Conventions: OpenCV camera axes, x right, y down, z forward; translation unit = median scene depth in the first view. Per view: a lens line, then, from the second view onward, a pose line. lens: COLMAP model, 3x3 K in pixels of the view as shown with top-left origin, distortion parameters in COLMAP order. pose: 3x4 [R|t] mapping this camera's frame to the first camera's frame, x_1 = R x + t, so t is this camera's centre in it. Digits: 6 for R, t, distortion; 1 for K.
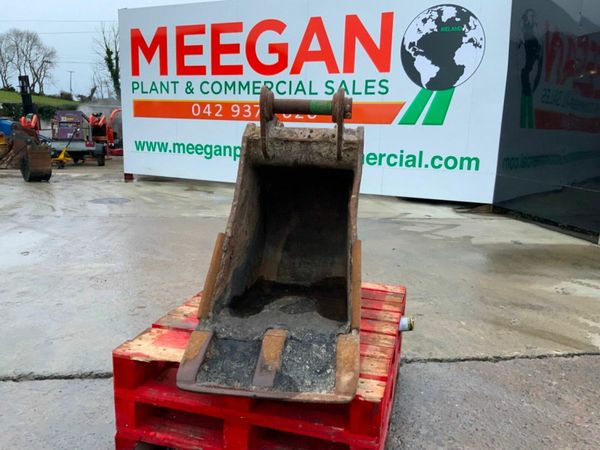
lens RADIAL K [[493.0, 0, 301.6], [0, 493.0, 233.4], [0, 0, 1]] dist [0.091160, -0.142355]
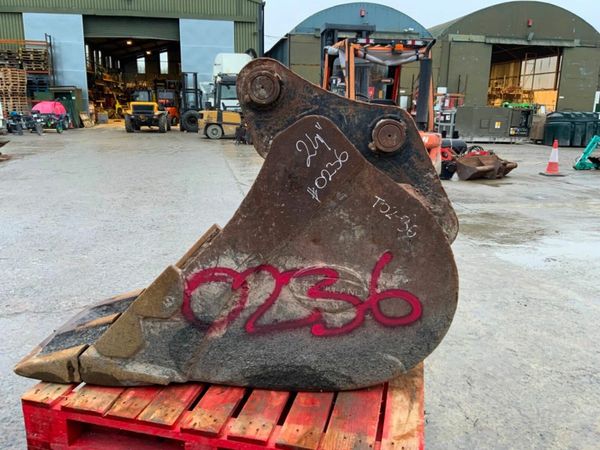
lens RADIAL K [[498.7, 0, 301.5], [0, 498.7, 232.2], [0, 0, 1]] dist [0.097340, -0.212898]
pose [[0.038805, 0.212585, -0.976372, 0.157810], [-0.225398, 0.953787, 0.198709, -0.042607], [0.973494, 0.212361, 0.084927, 0.205840]]
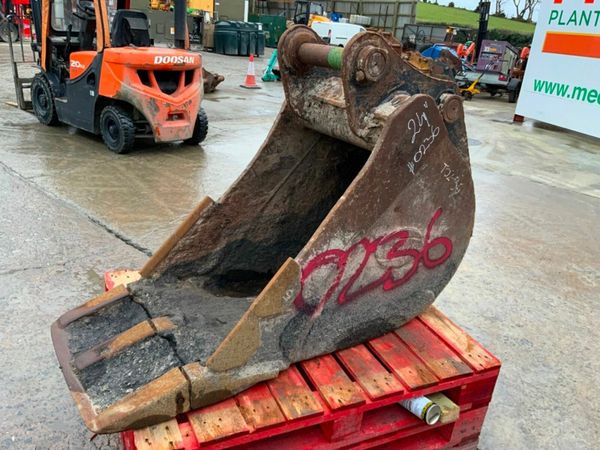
lens RADIAL K [[493.0, 0, 301.6], [0, 493.0, 233.4], [0, 0, 1]] dist [0.091160, -0.142355]
pose [[0.640420, 0.322710, -0.696937, 0.111108], [-0.229977, 0.946380, 0.226885, -0.033812], [0.732784, 0.014978, 0.680296, 0.097947]]
